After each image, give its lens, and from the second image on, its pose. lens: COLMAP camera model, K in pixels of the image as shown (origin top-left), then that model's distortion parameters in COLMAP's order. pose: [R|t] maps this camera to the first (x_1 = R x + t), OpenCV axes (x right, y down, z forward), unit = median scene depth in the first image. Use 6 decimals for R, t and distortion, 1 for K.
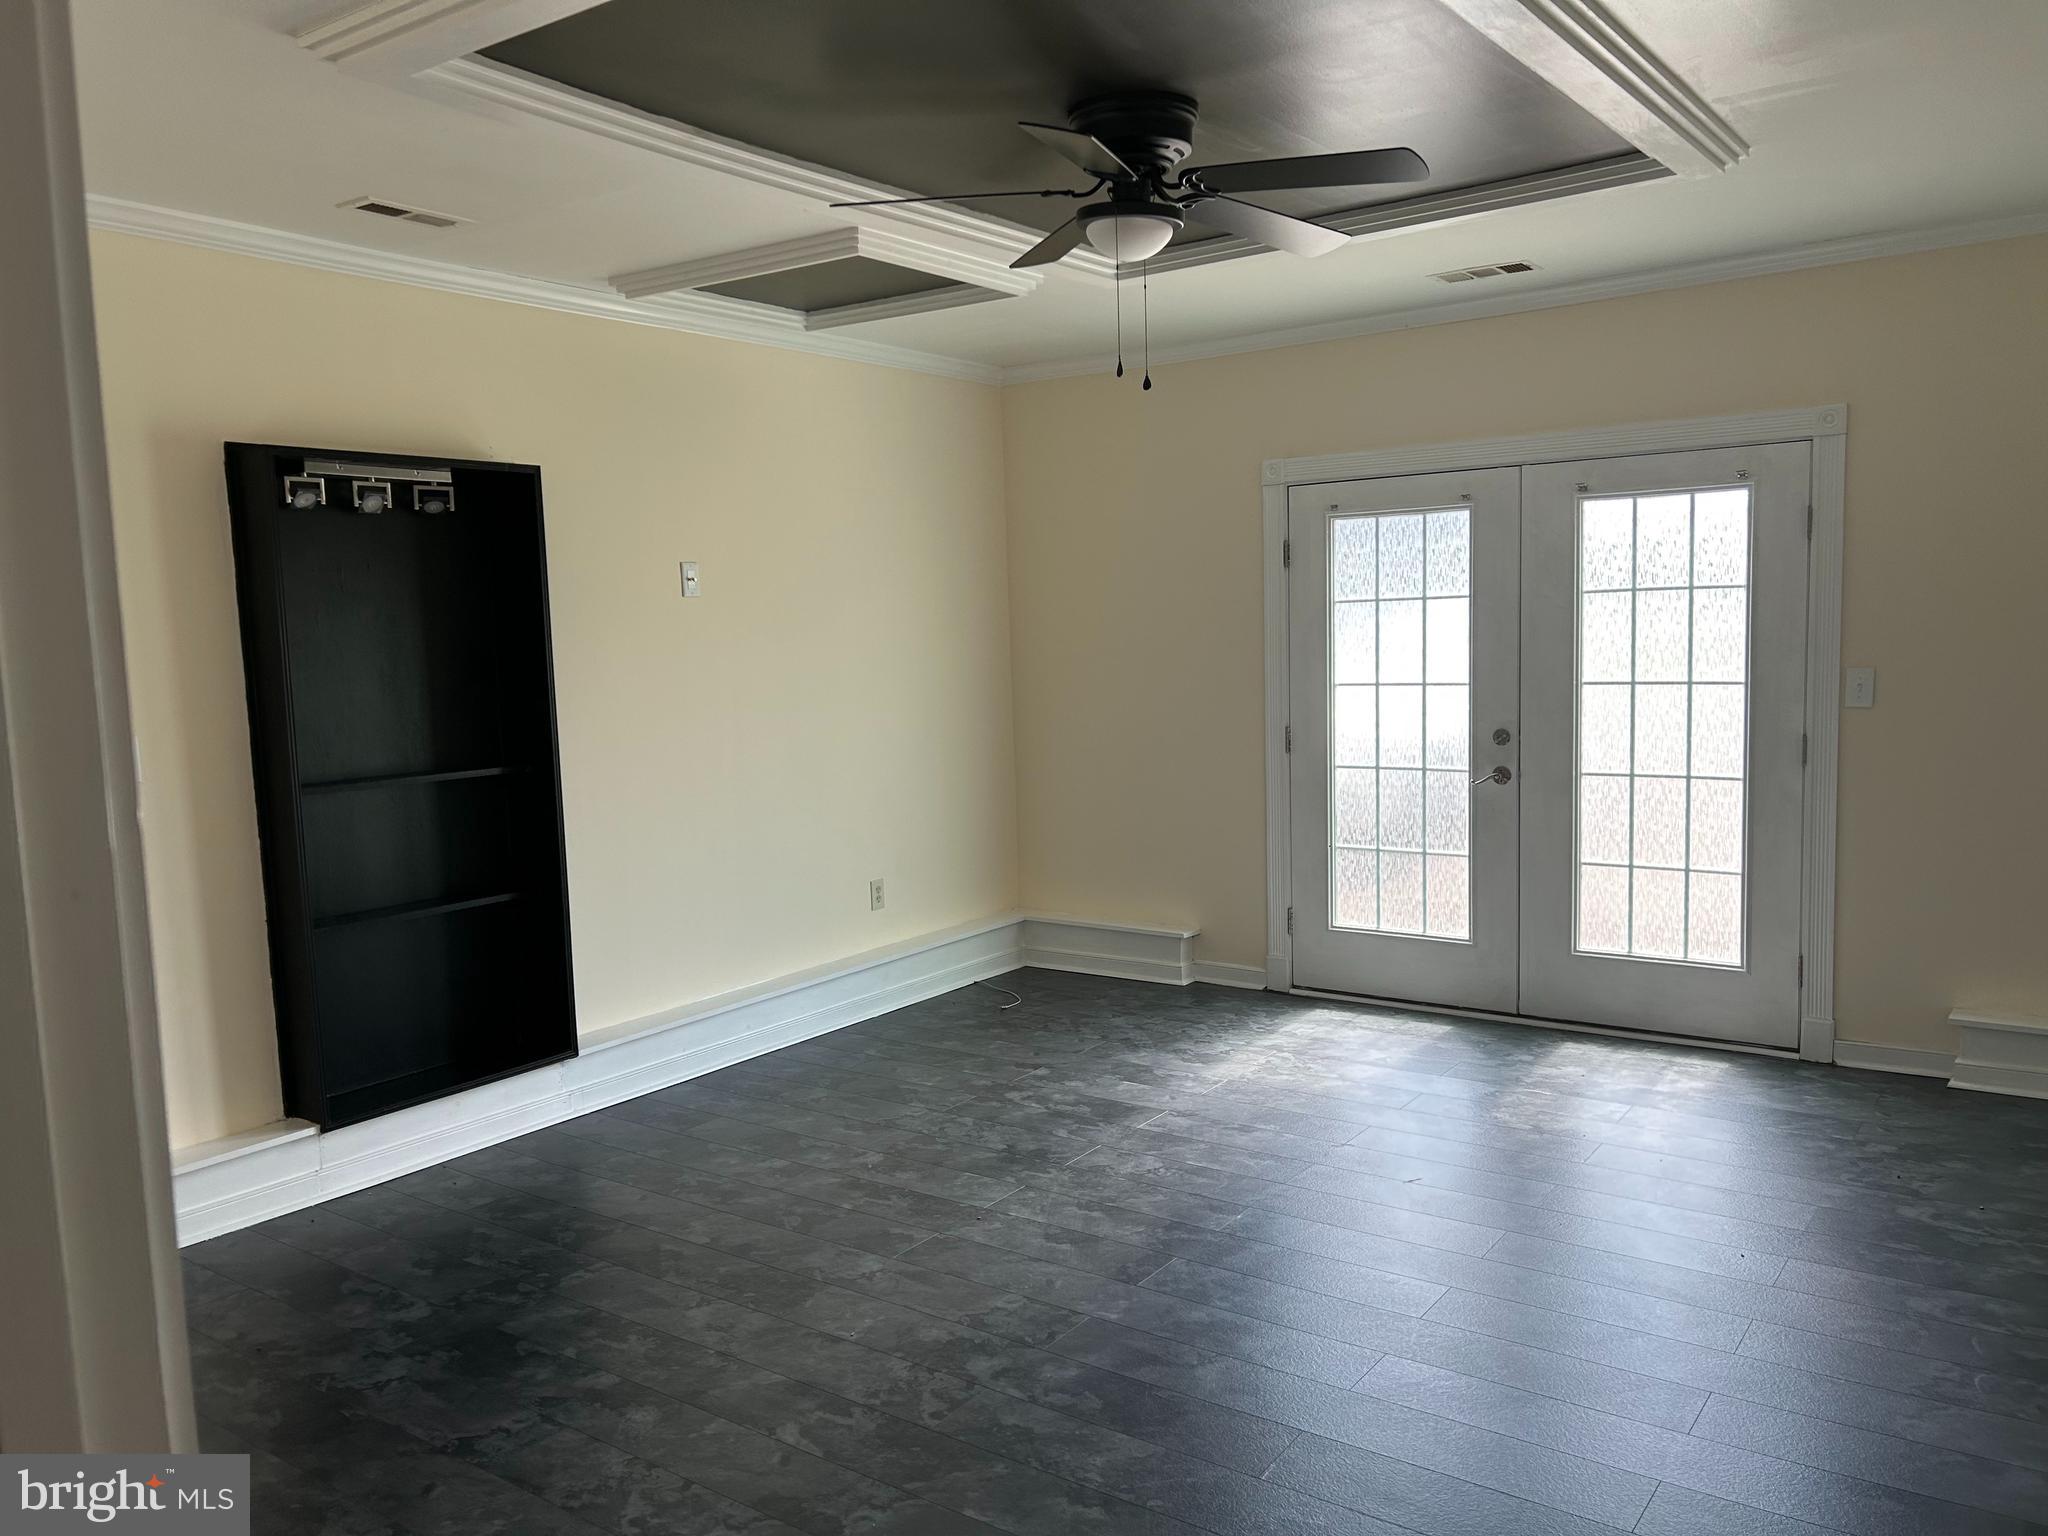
lens RADIAL K [[1540.5, 0, 1027.7], [0, 1540.5, 772.9], [0, 0, 1]] dist [0.036874, -0.012249]
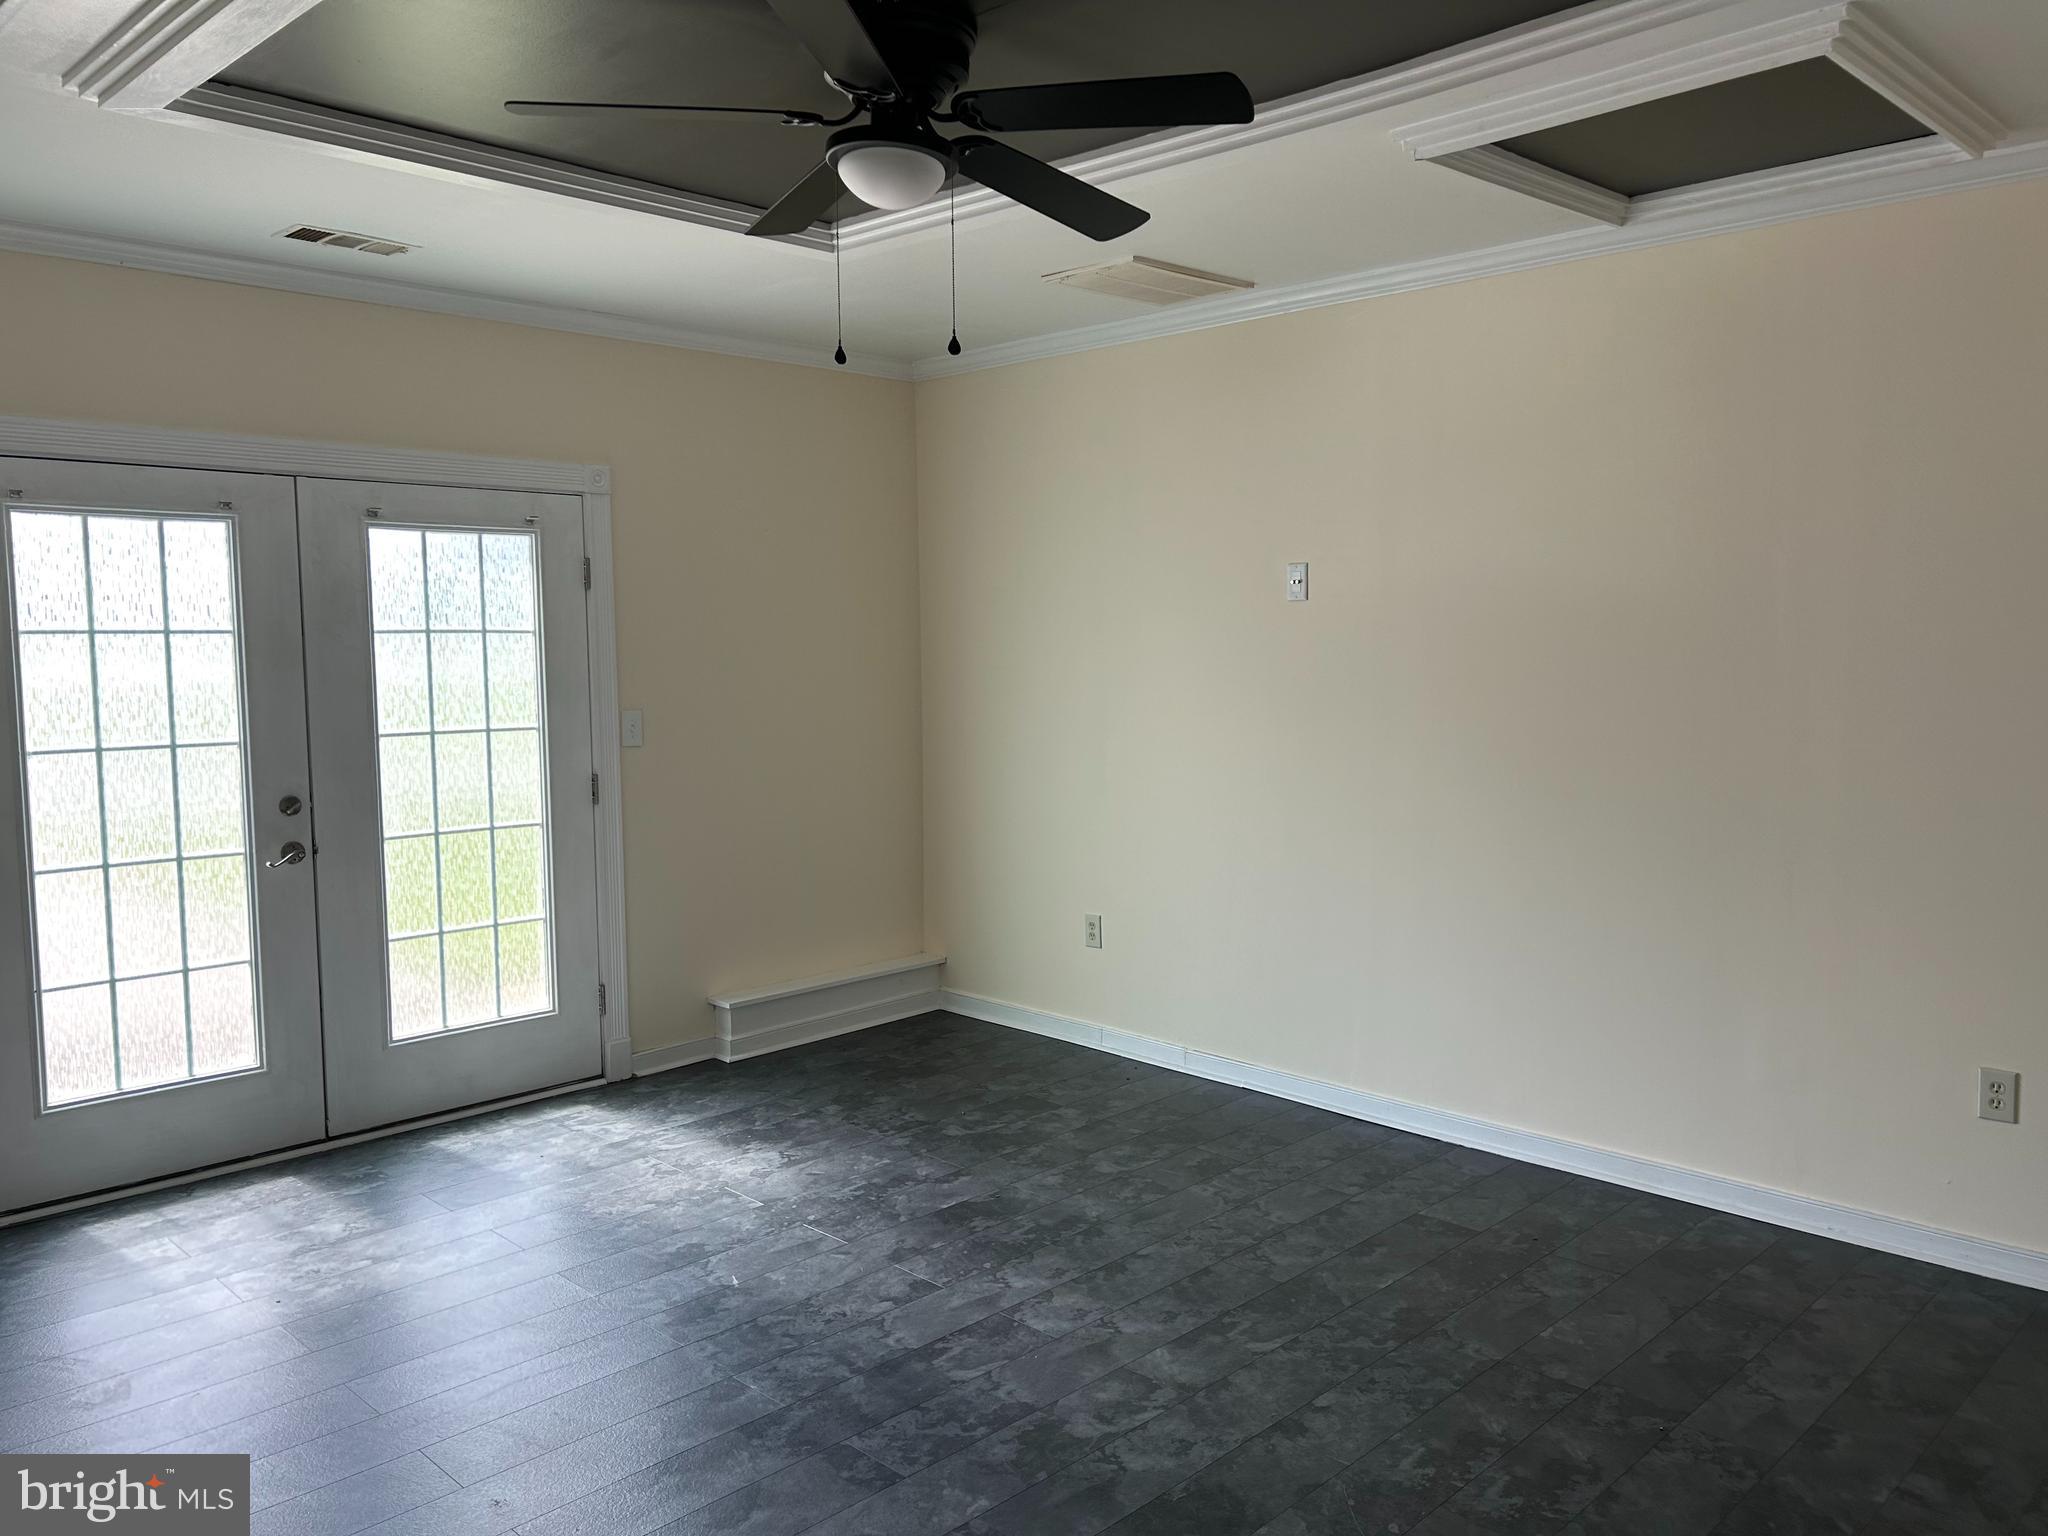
lens RADIAL K [[1540.5, 0, 1027.2], [0, 1540.5, 769.4], [0, 0, 1]] dist [0.036874, -0.012249]
pose [[0.152344, -0.055520, 0.986767, -0.461984], [0.094455, 0.994669, 0.041382, -0.041506], [-0.983804, 0.086901, 0.156776, 0.516393]]
